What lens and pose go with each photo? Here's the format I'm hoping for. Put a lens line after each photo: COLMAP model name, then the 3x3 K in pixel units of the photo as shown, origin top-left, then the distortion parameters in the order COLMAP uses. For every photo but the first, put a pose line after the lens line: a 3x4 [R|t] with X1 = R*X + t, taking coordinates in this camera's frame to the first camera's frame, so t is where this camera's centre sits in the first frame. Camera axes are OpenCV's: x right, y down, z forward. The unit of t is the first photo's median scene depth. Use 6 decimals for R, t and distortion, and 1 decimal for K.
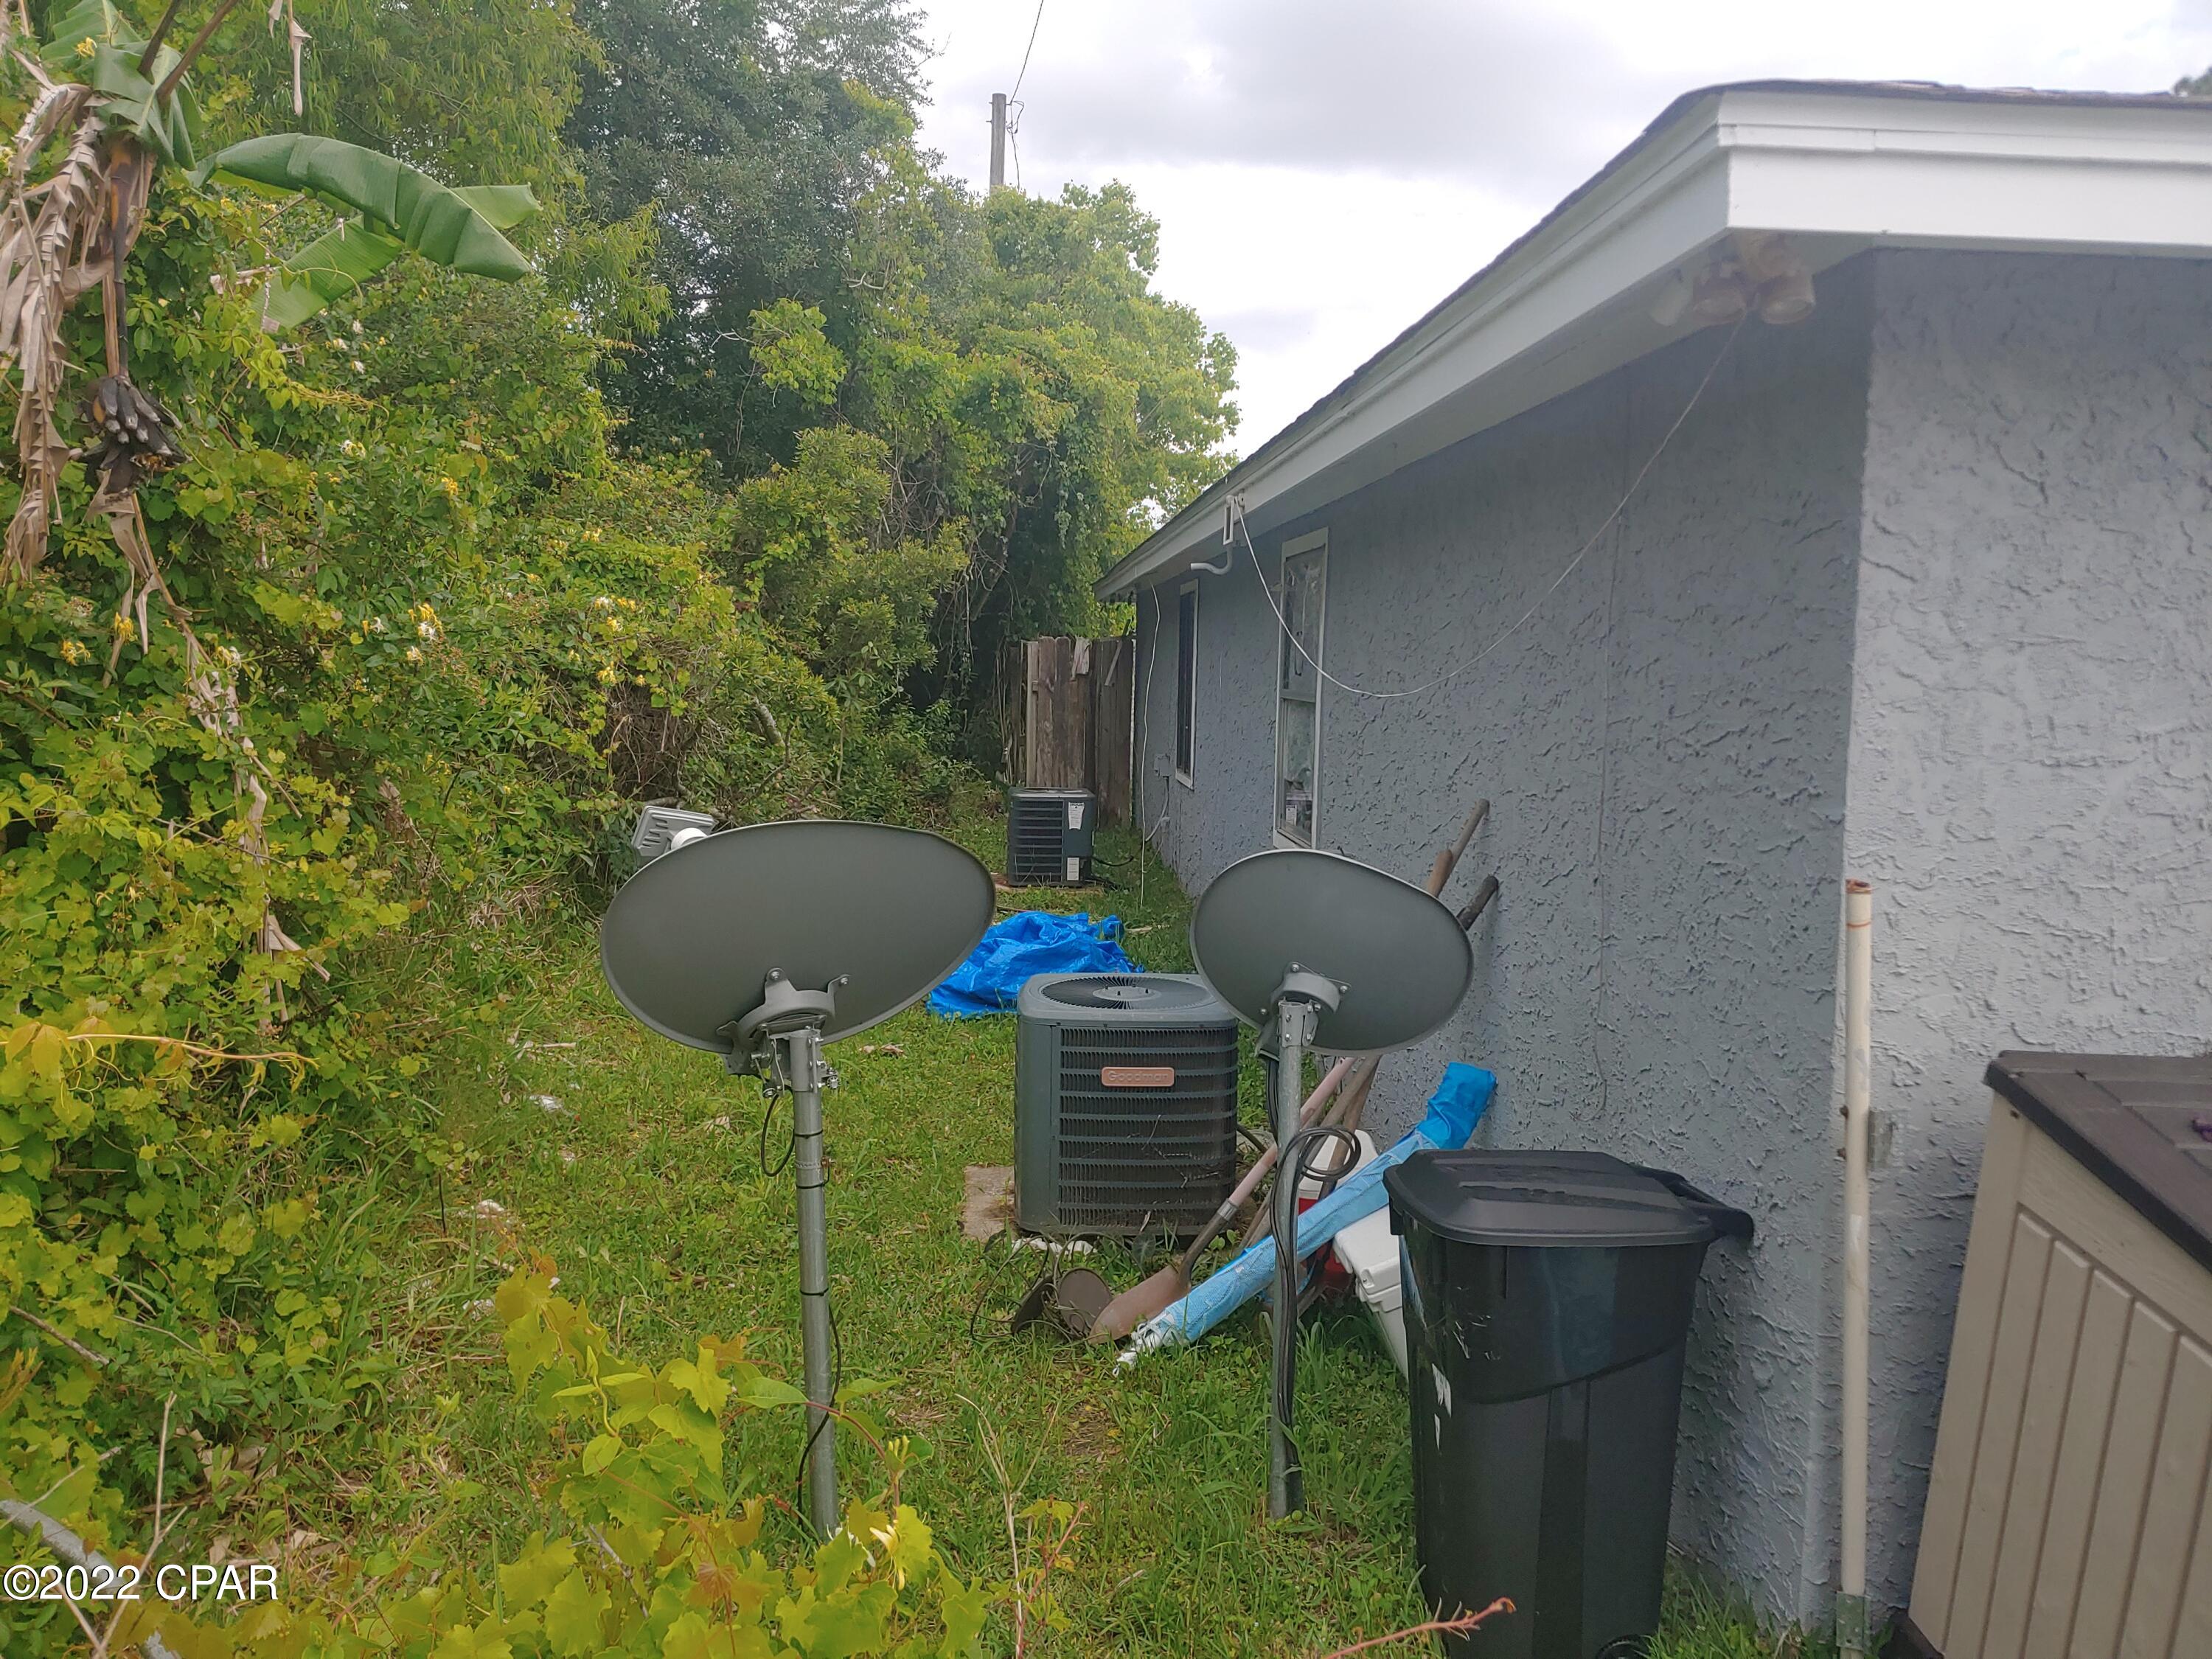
lens RADIAL K [[1724.2, 0, 1106.0], [0, 1724.2, 829.5], [0, 0, 1]] dist [-0.012197, 0.004089]
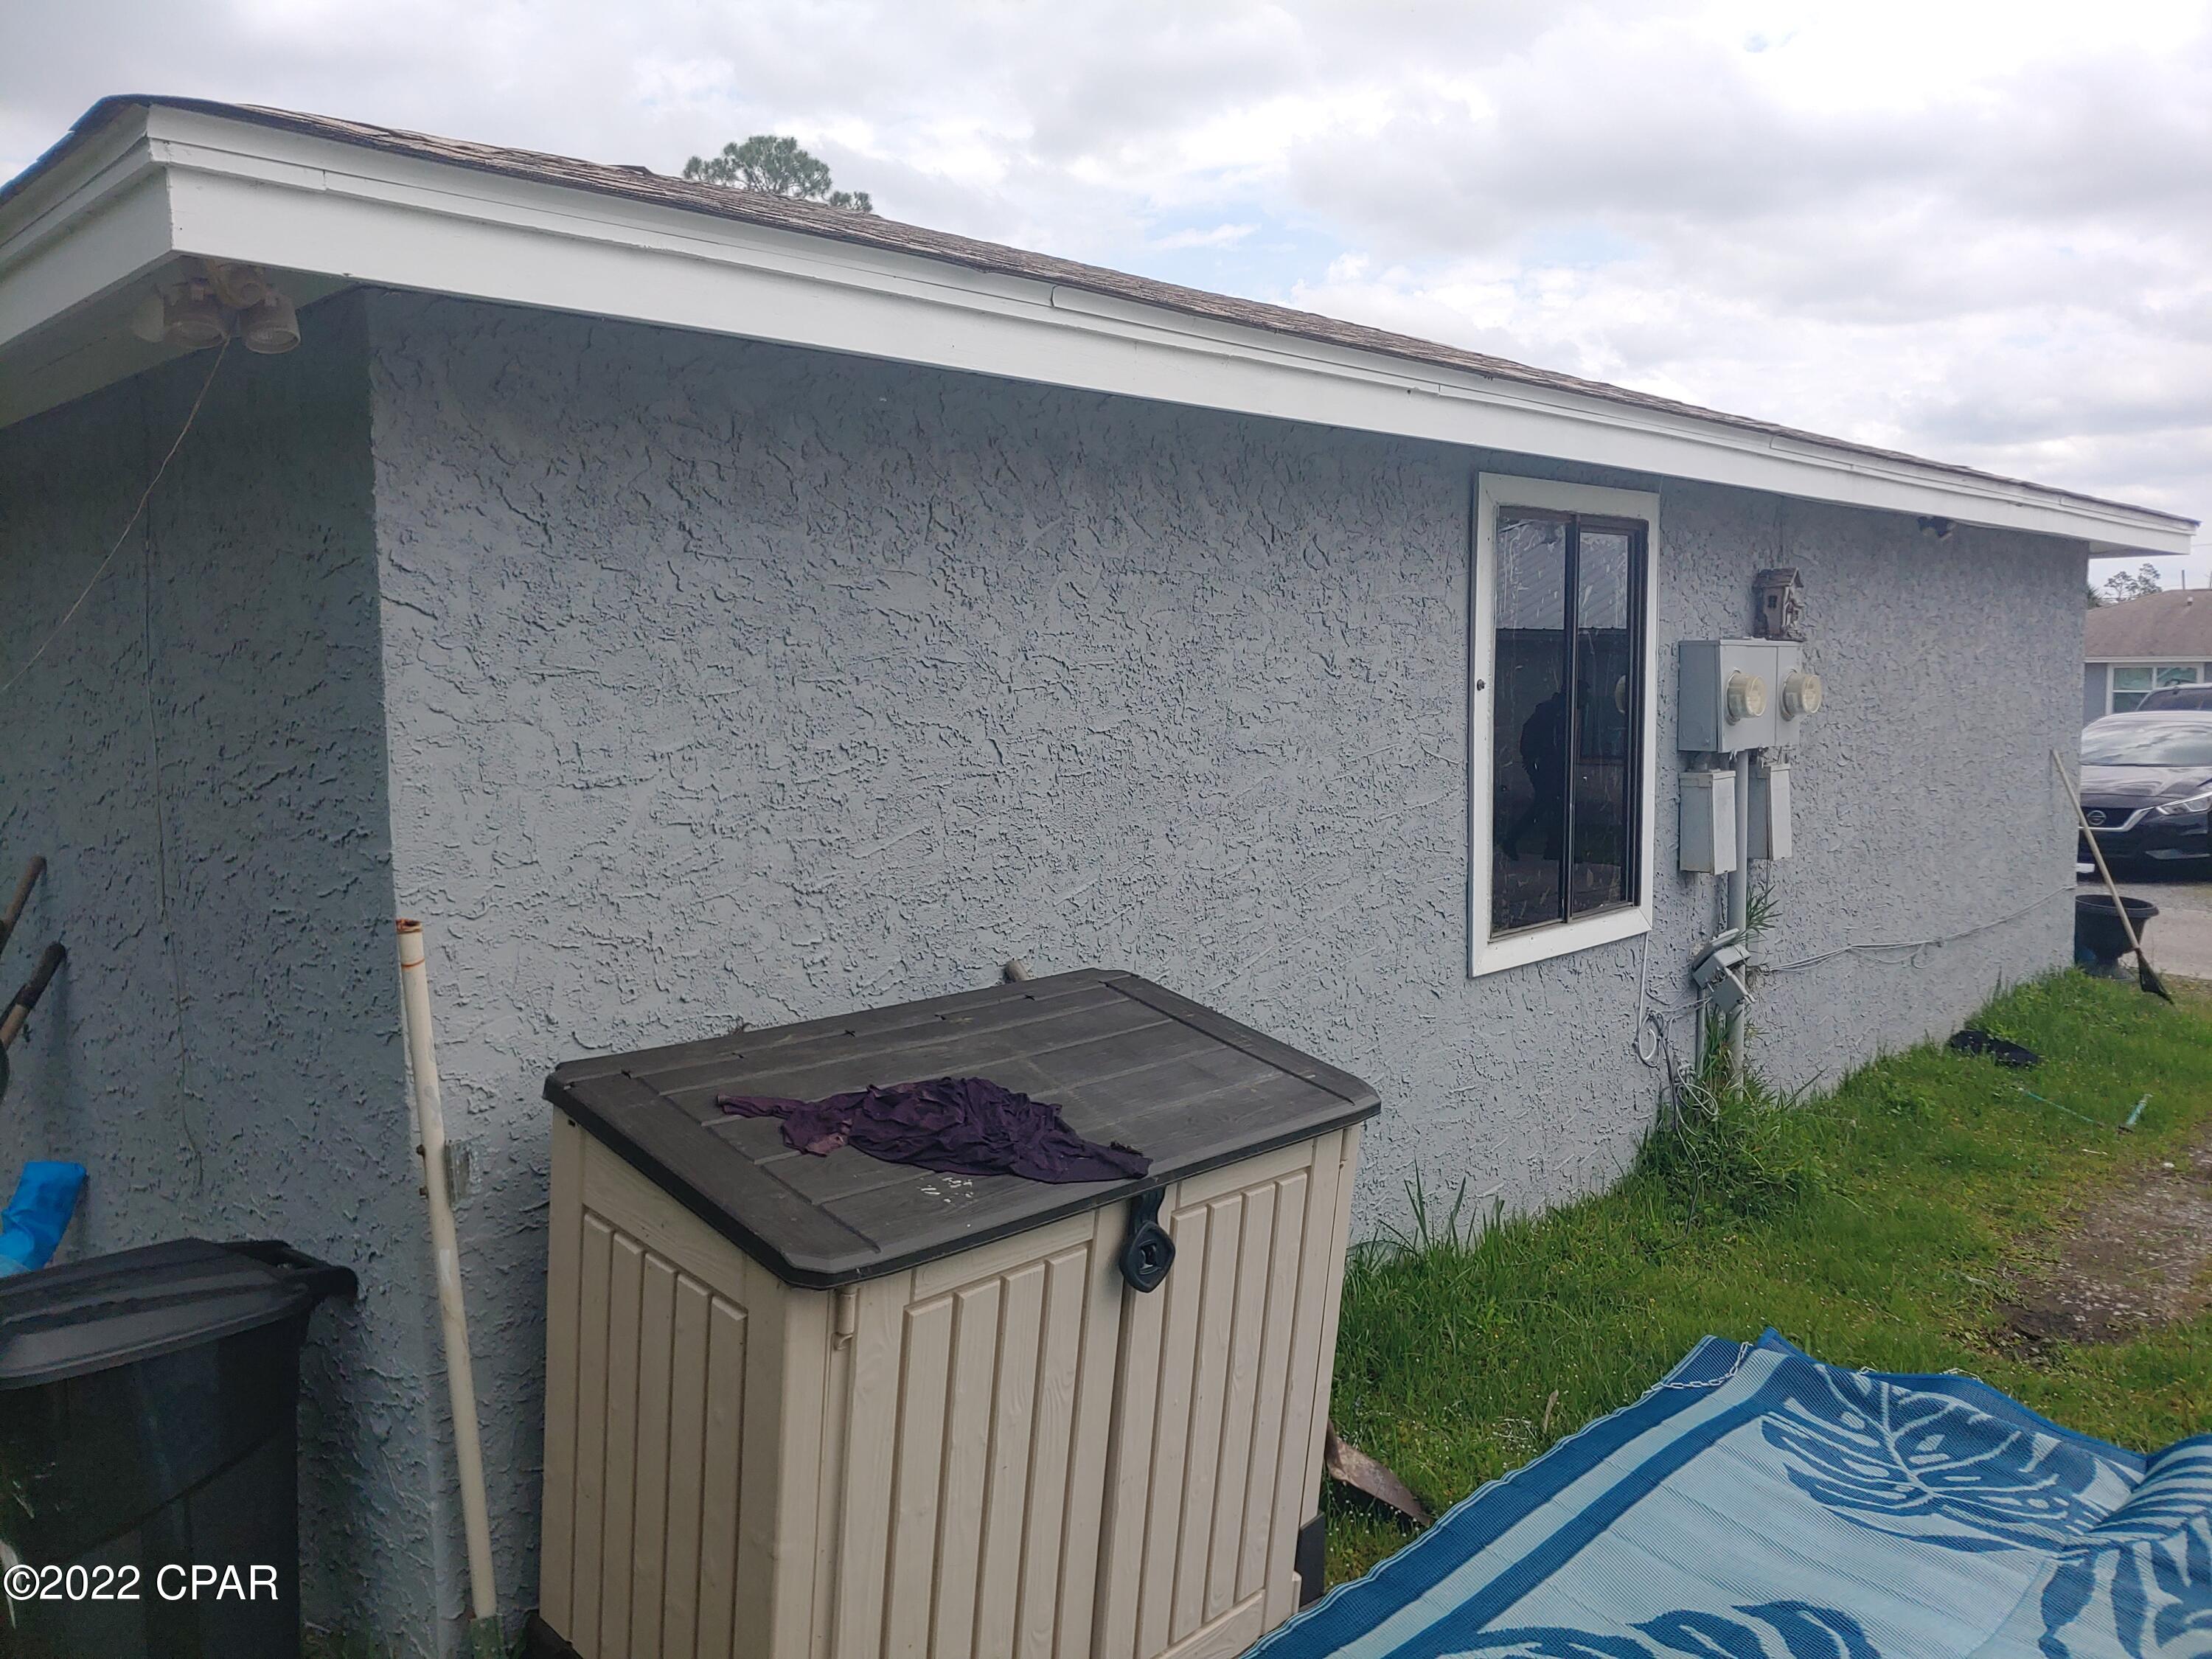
lens RADIAL K [[1712.4, 0, 1106.0], [0, 1712.4, 829.5], [0, 0, 1]] dist [-0.010476, -0.010636]
pose [[0.739030, -0.097051, 0.666645, 0.077488], [0.095990, 0.994642, 0.038388, -0.021032], [-0.666799, 0.035621, 0.744386, -0.011770]]
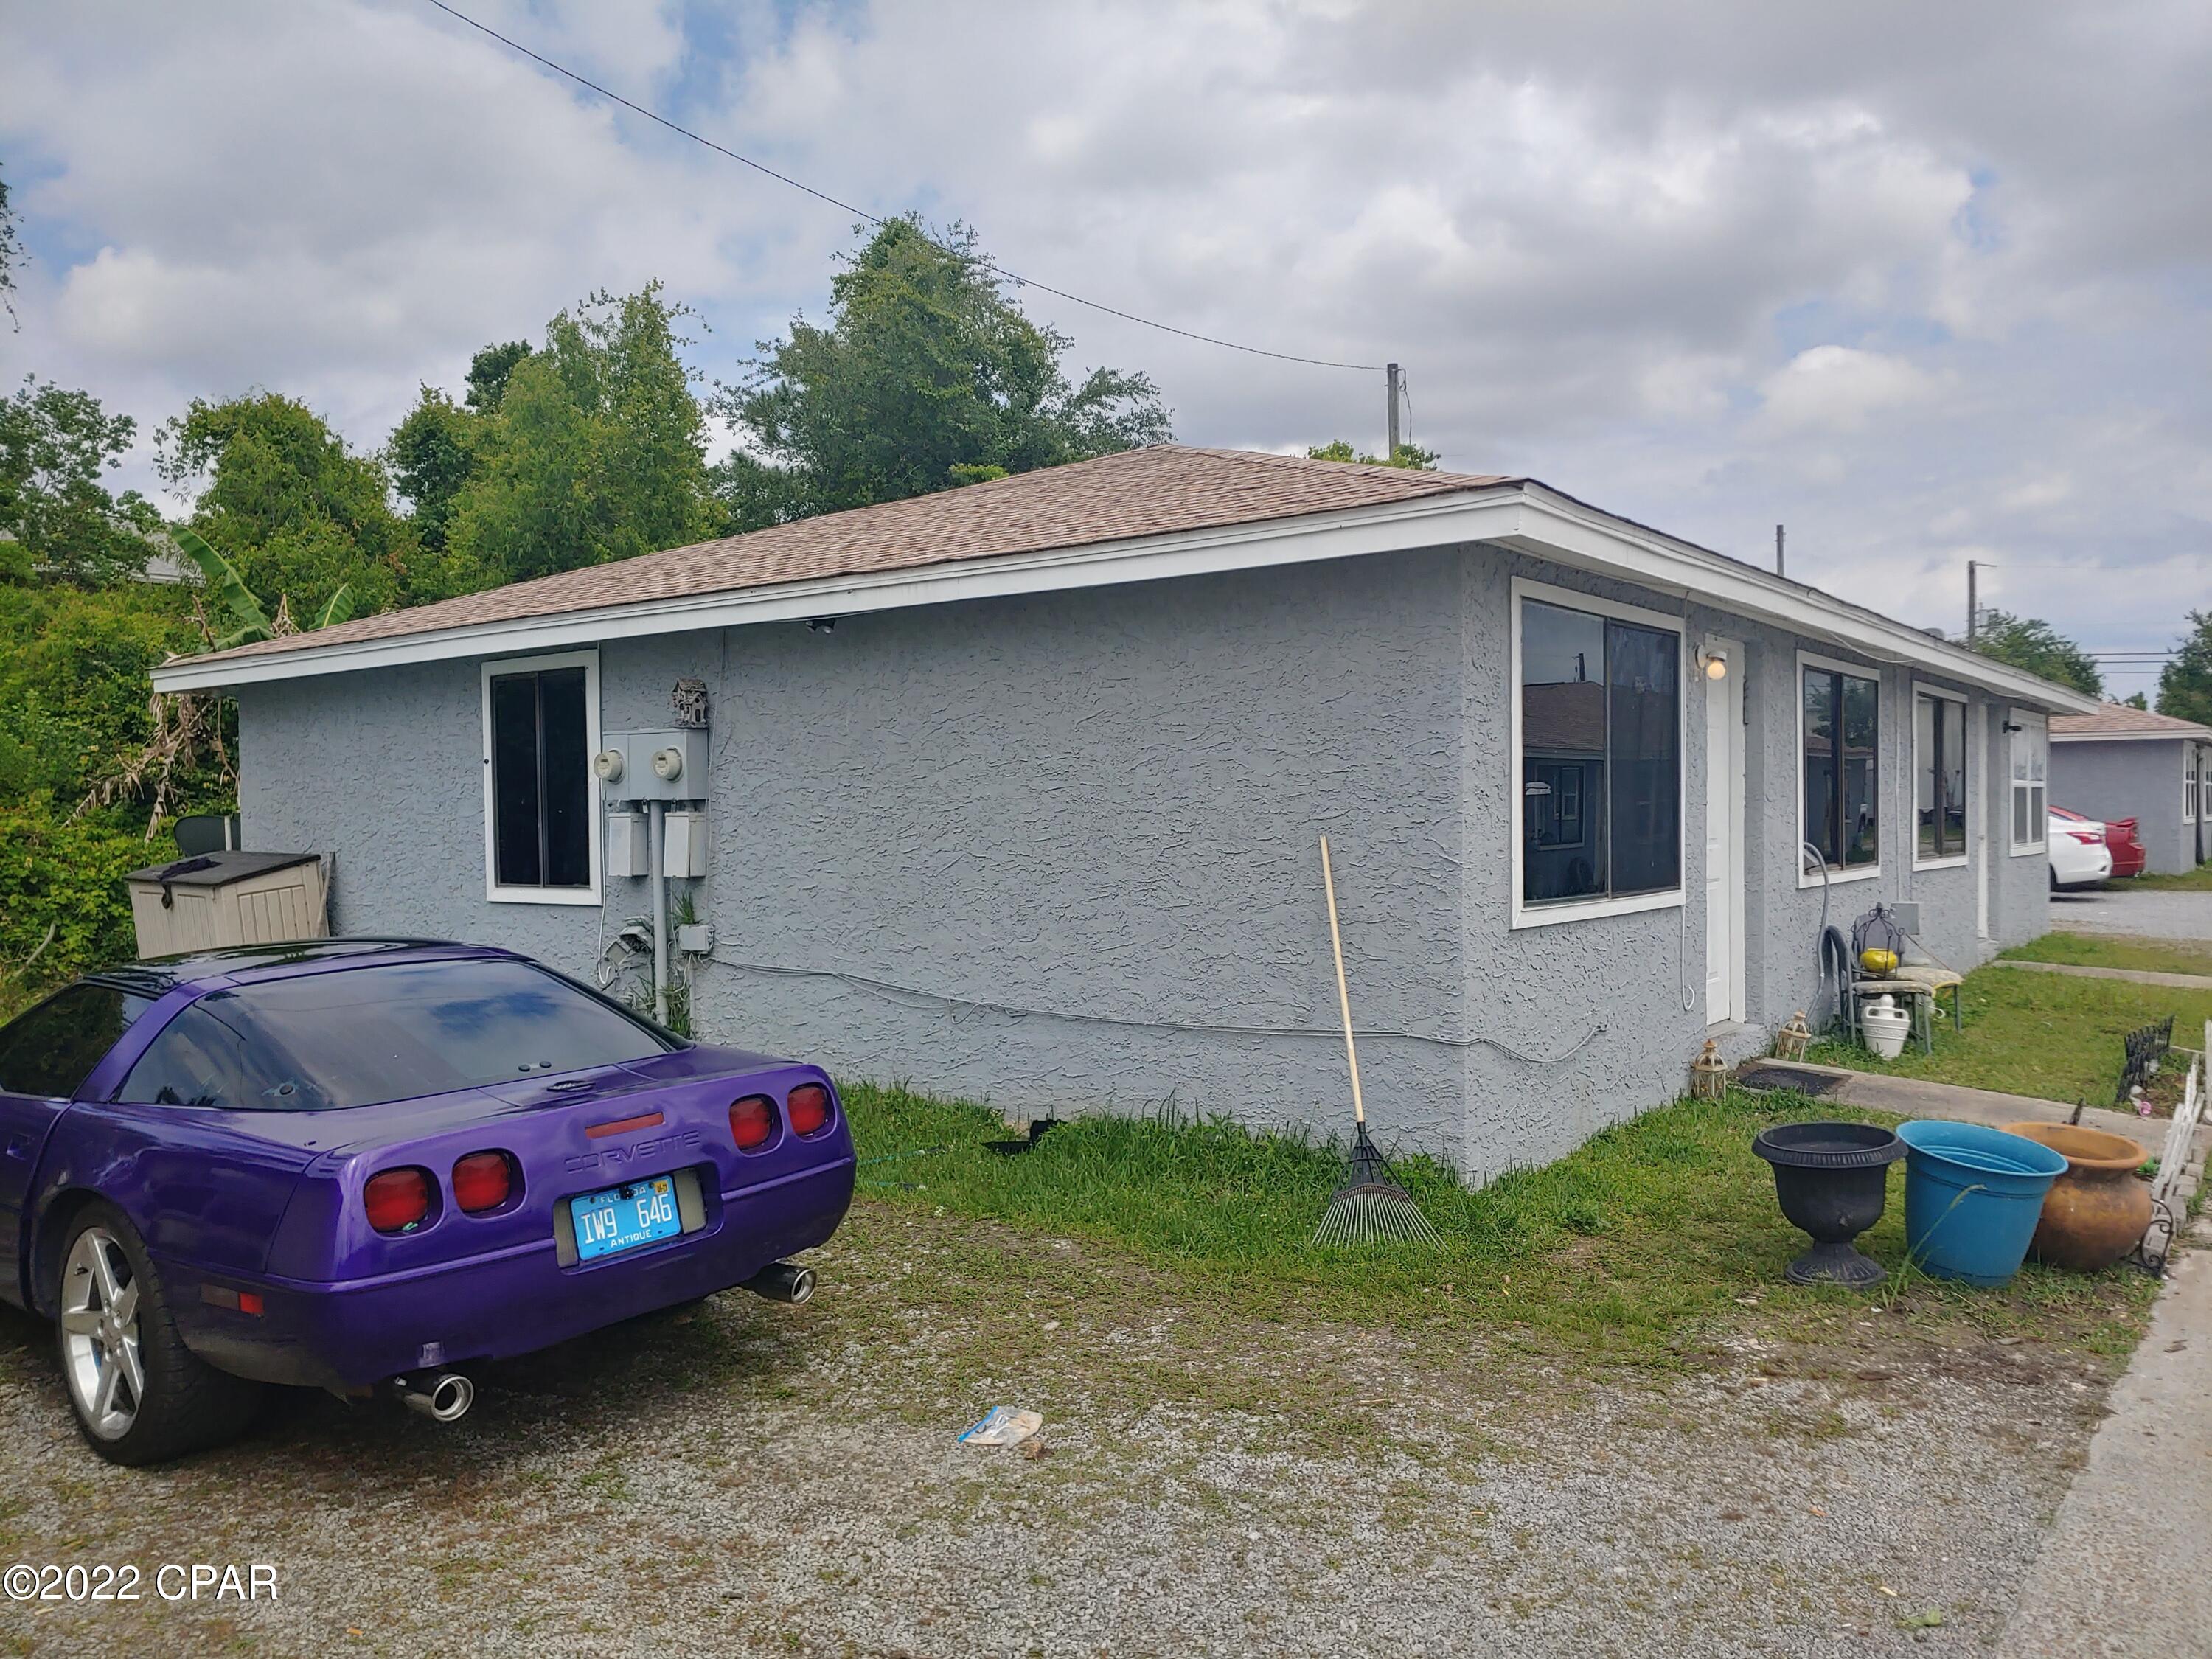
lens RADIAL K [[1724.2, 0, 1106.0], [0, 1724.2, 829.5], [0, 0, 1]] dist [-0.012197, 0.004089]
pose [[0.753495, -0.023744, -0.657025, 4.340393], [-0.047095, 0.994831, -0.089962, 0.303705], [0.655765, 0.098729, 0.748482, -0.744886]]
